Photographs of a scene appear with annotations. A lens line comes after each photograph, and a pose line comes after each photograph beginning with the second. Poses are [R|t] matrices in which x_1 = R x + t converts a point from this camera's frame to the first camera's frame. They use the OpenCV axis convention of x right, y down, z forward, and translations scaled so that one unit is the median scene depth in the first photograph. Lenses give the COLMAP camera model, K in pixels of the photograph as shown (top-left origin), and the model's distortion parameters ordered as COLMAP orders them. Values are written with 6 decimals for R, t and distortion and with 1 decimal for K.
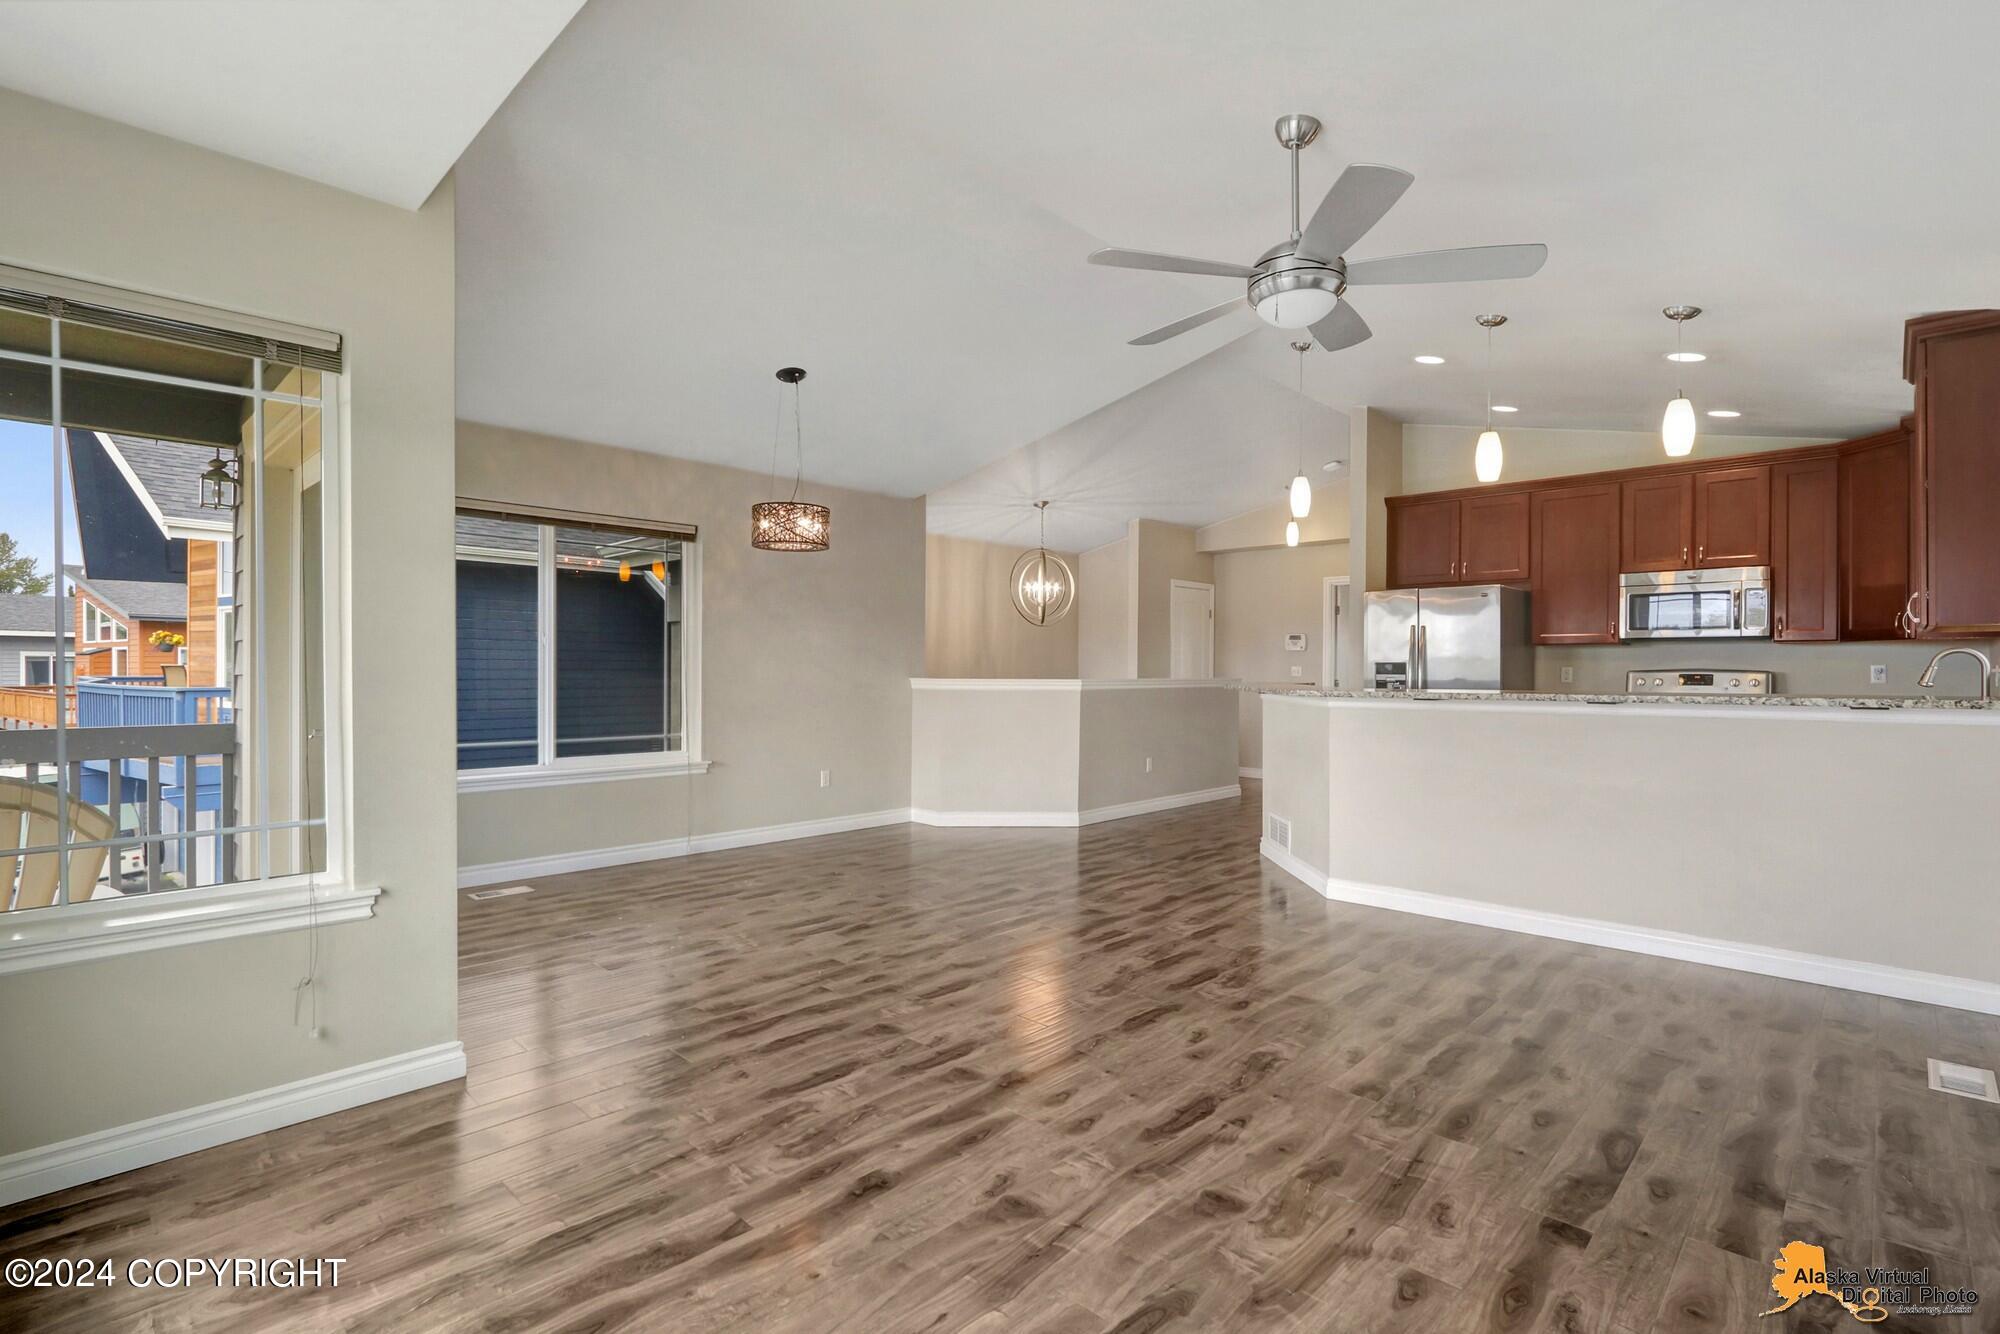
lens RADIAL K [[935.9, 0, 1000.1], [0, 935.9, 672.1], [0, 0, 1]] dist [-0.000755, 0.000153]
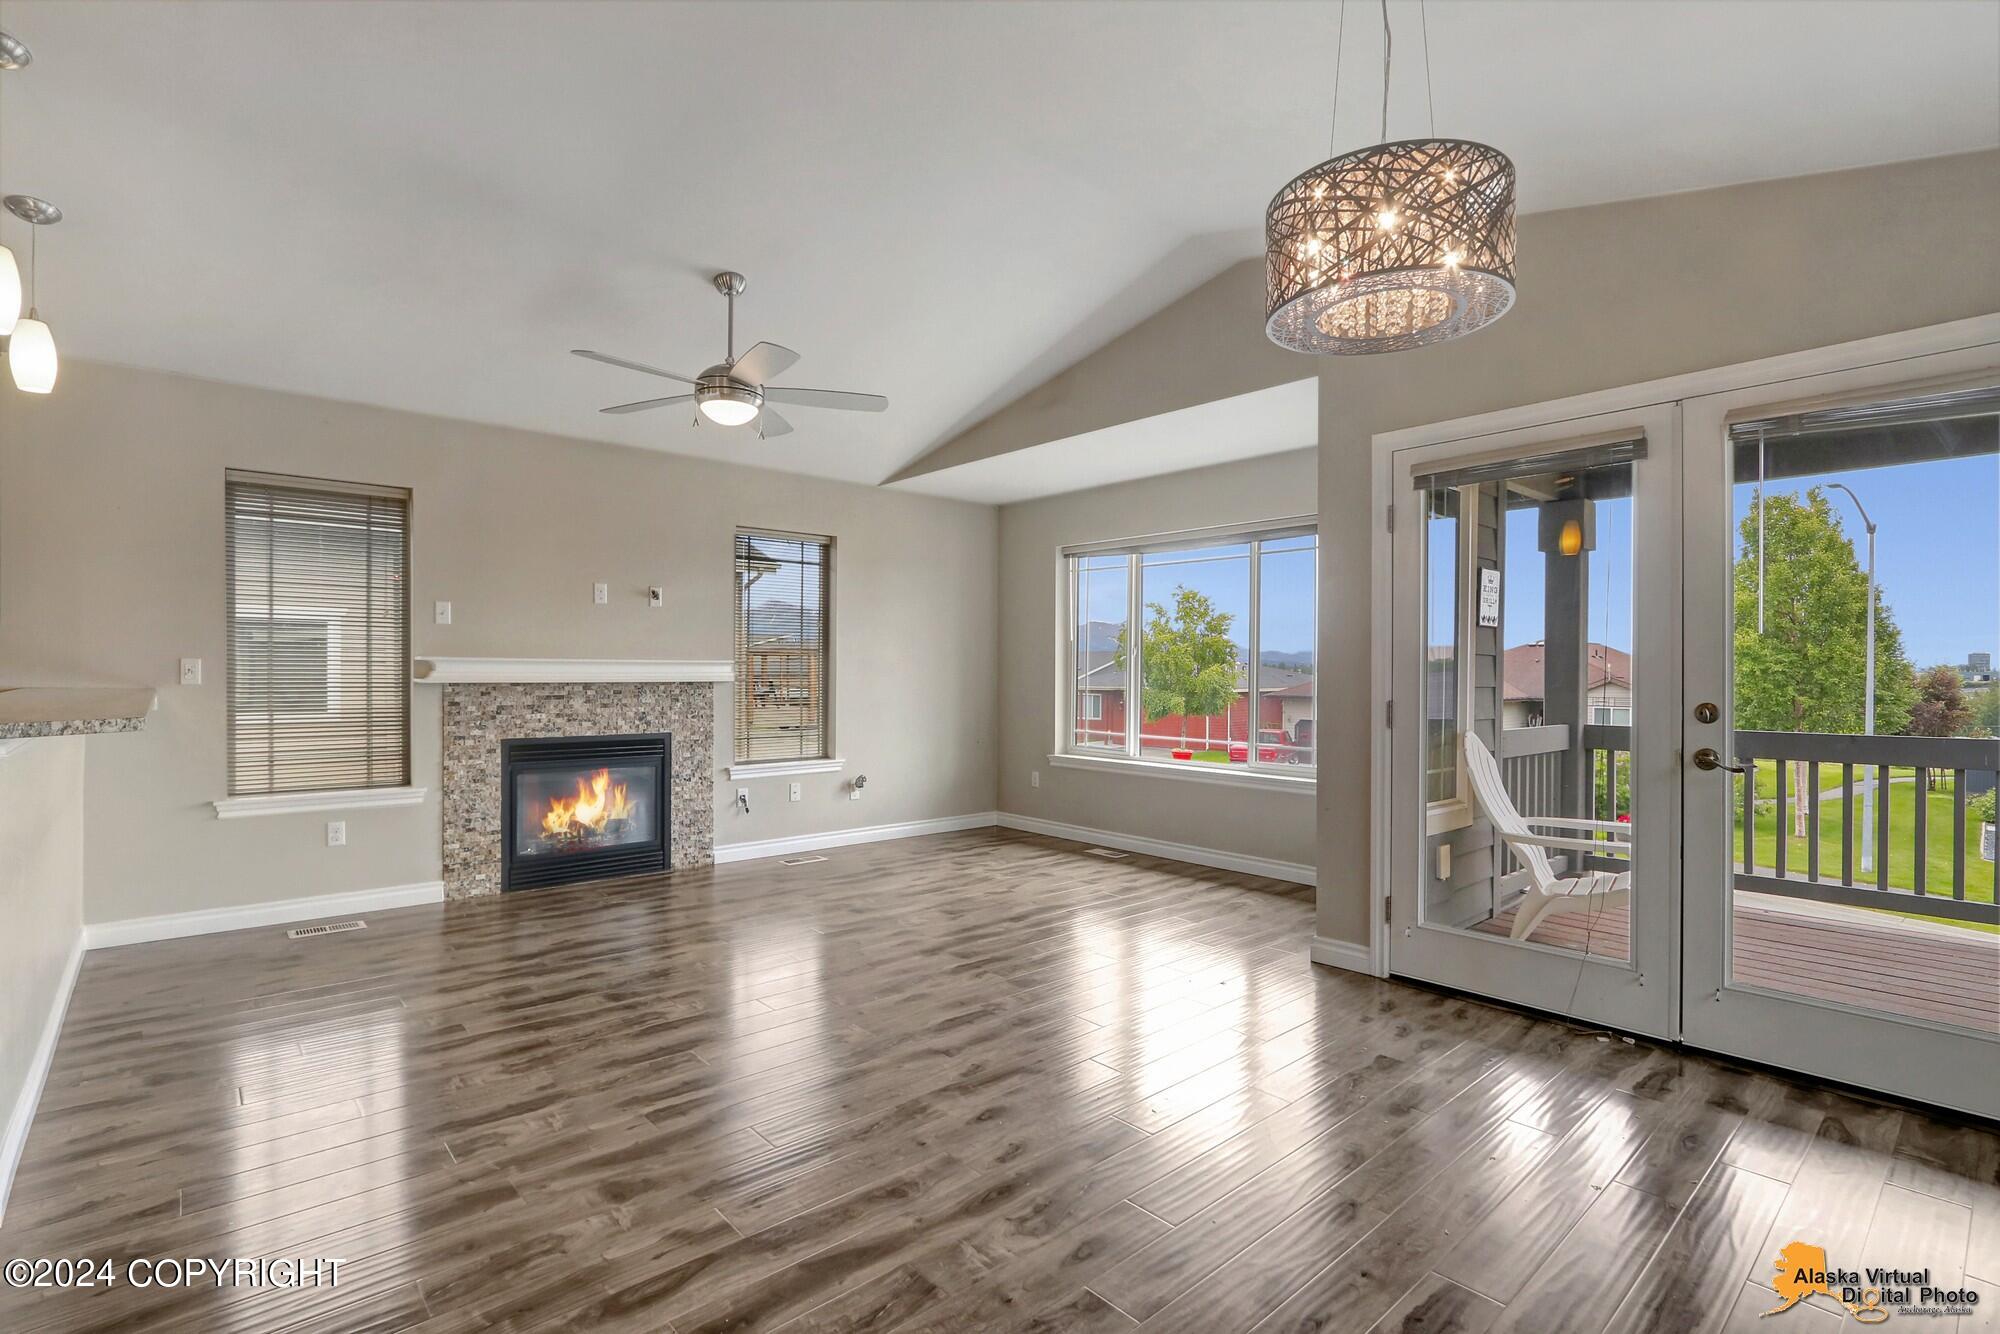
lens RADIAL K [[935.9, 0, 1000.1], [0, 935.9, 672.1], [0, 0, 1]] dist [-0.000755, 0.000153]
pose [[-0.996704, -0.009685, 0.080538, -0.134852], [-0.009283, 0.999942, 0.005373, -0.007680], [-0.080586, 0.004608, -0.996737, 1.587111]]
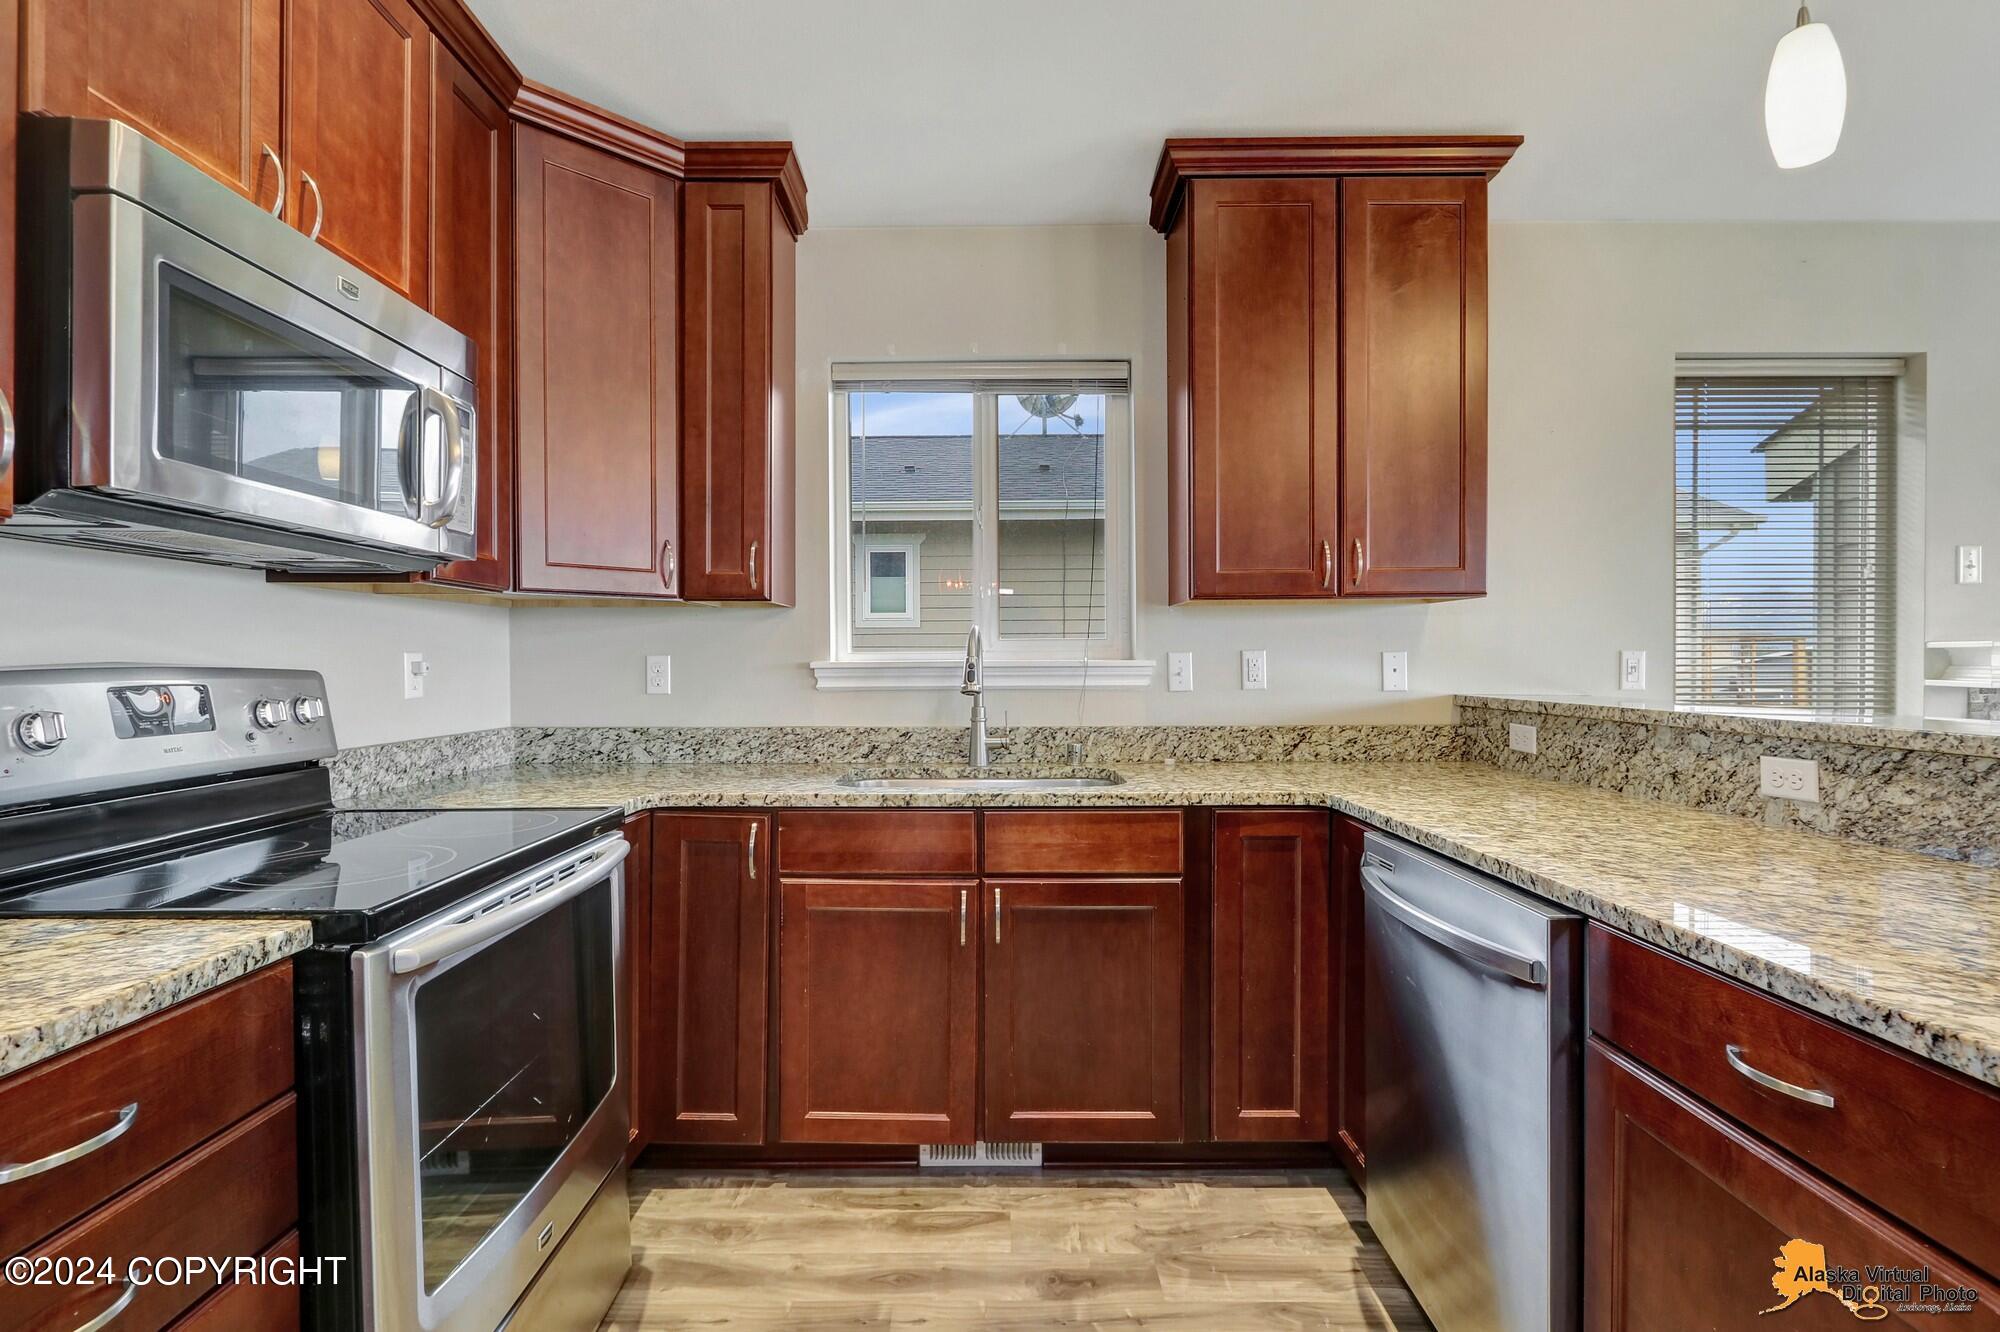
lens RADIAL K [[920.4, 0, 997.1], [0, 920.4, 656.9], [0, 0, 1]] dist [-0.007954, 0.000744]
pose [[-0.679155, 0.001664, 0.733993, 0.622152], [0.005152, 0.999984, 0.002501, -0.008315], [-0.733977, 0.005480, -0.679153, 1.431721]]
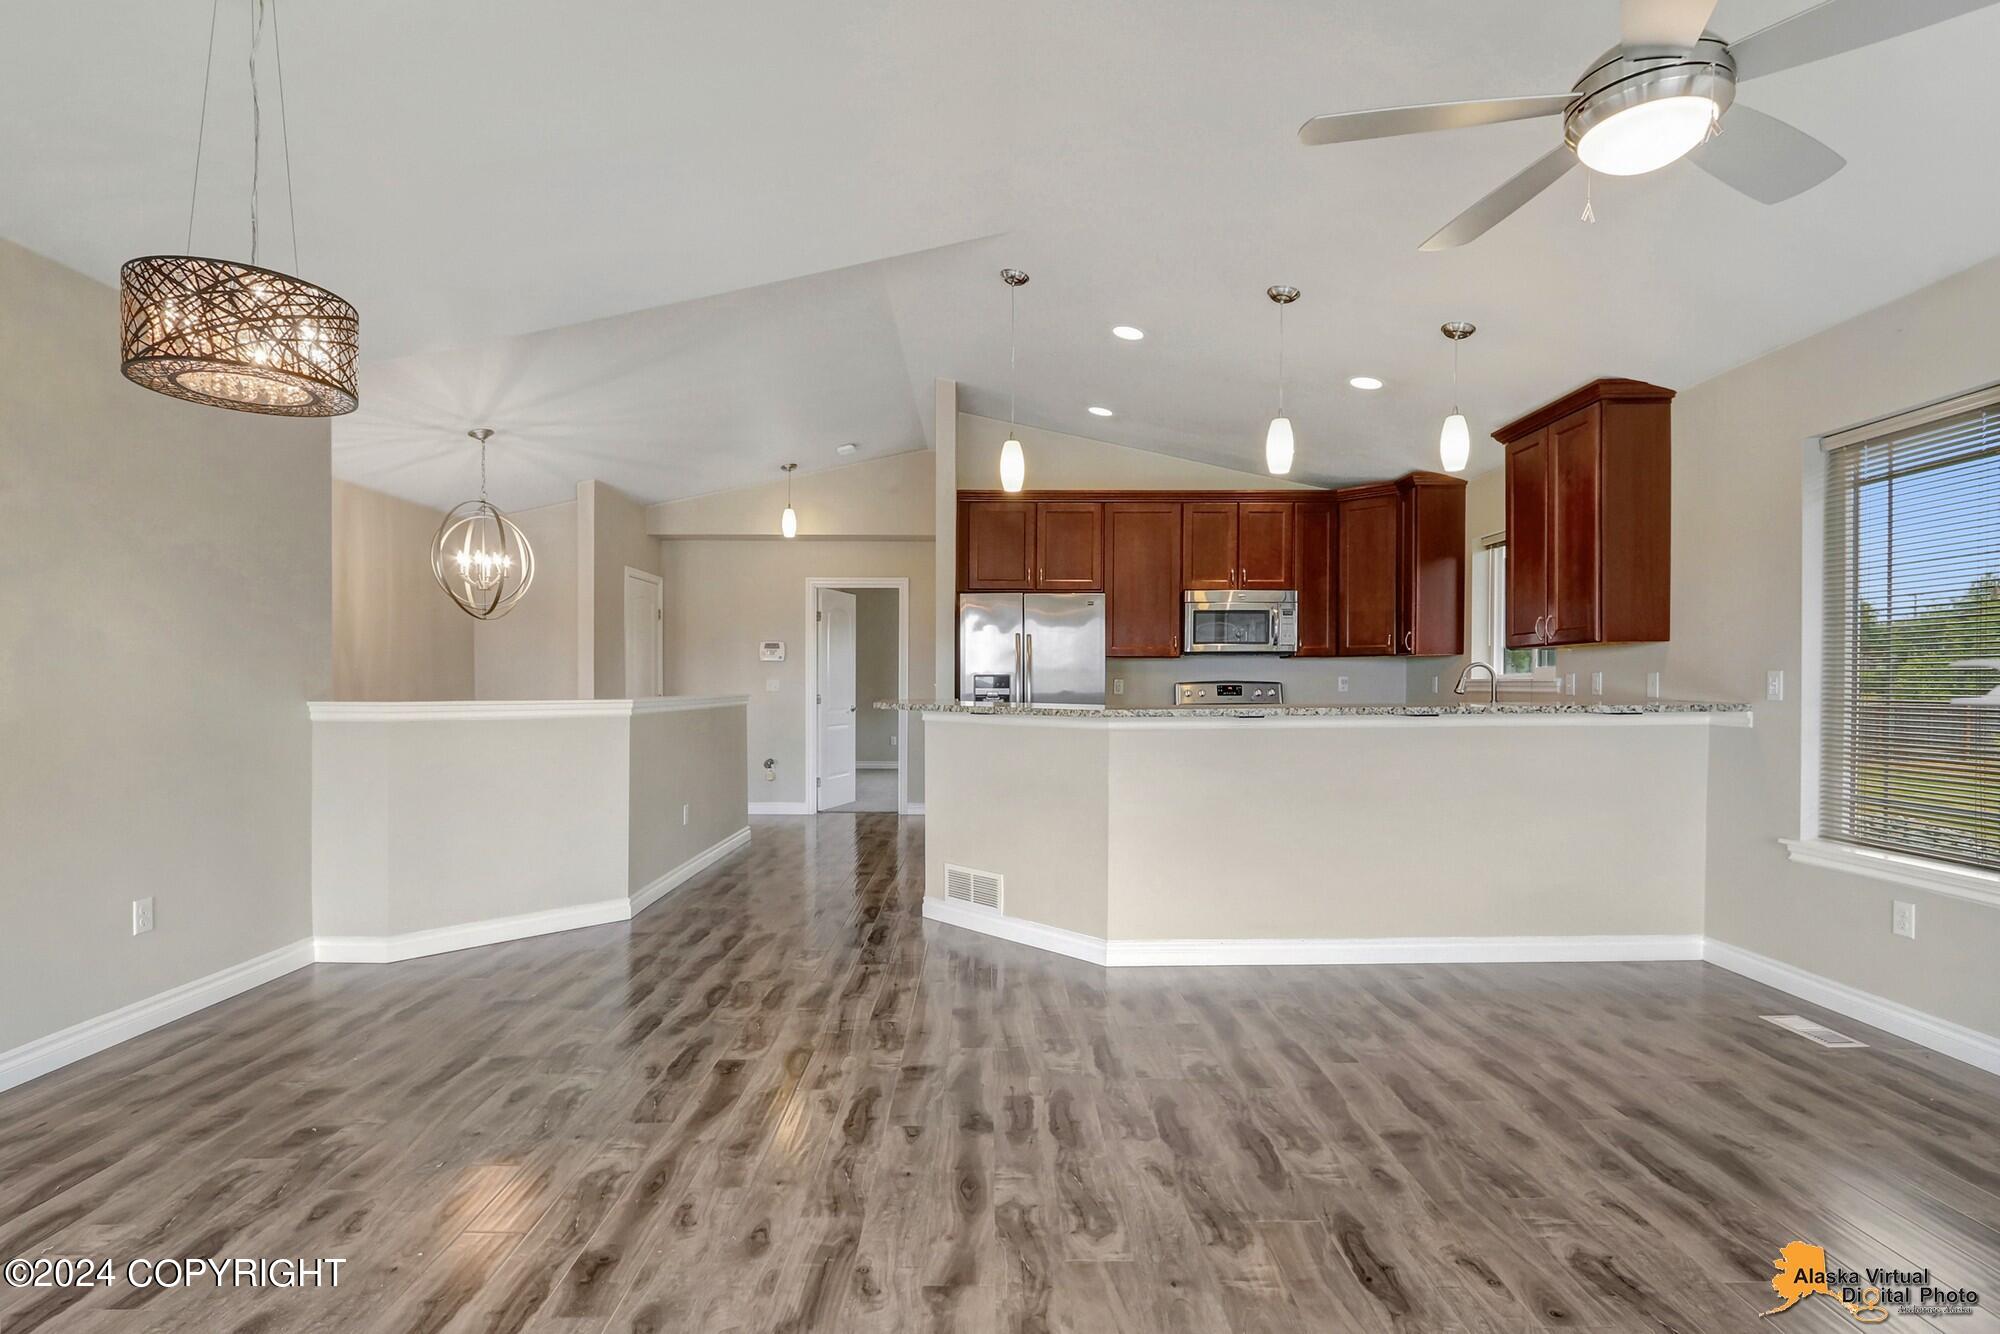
lens RADIAL K [[944.5, 0, 1000.5], [0, 944.5, 688.2], [0, 0, 1]] dist [-0.009121, 0.000535]
pose [[0.715108, -0.007751, 0.698971, -0.326734], [0.006670, 0.999969, 0.004265, -0.001688], [-0.698982, 0.001612, 0.715137, 0.561076]]
